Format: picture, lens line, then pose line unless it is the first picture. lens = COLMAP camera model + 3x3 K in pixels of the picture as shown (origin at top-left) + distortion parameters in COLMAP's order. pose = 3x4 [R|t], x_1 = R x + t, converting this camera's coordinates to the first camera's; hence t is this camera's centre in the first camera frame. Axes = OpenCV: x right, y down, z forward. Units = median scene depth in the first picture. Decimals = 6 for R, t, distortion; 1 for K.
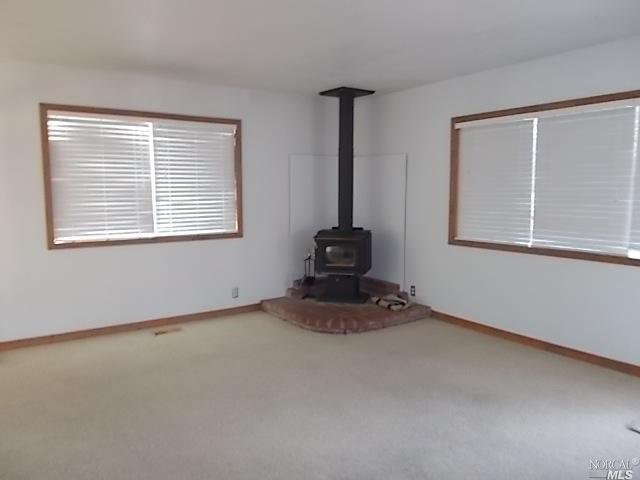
lens RADIAL K [[491.2, 0, 319.8], [0, 491.2, 240.2], [0, 0, 1]] dist [-0.007377, -0.000552]
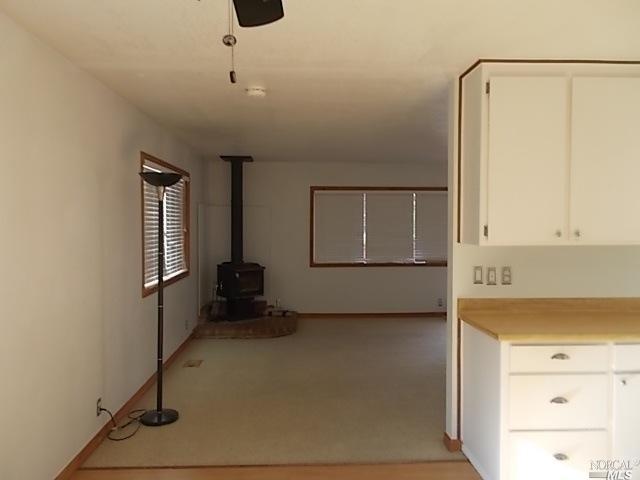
lens RADIAL K [[491.2, 0, 319.4], [0, 491.2, 238.3], [0, 0, 1]] dist [-0.007377, -0.000552]
pose [[0.536863, -0.020892, 0.843411, -0.978807], [0.085992, 0.995842, -0.030070, -0.031755], [-0.839276, 0.088670, 0.536427, 0.132897]]
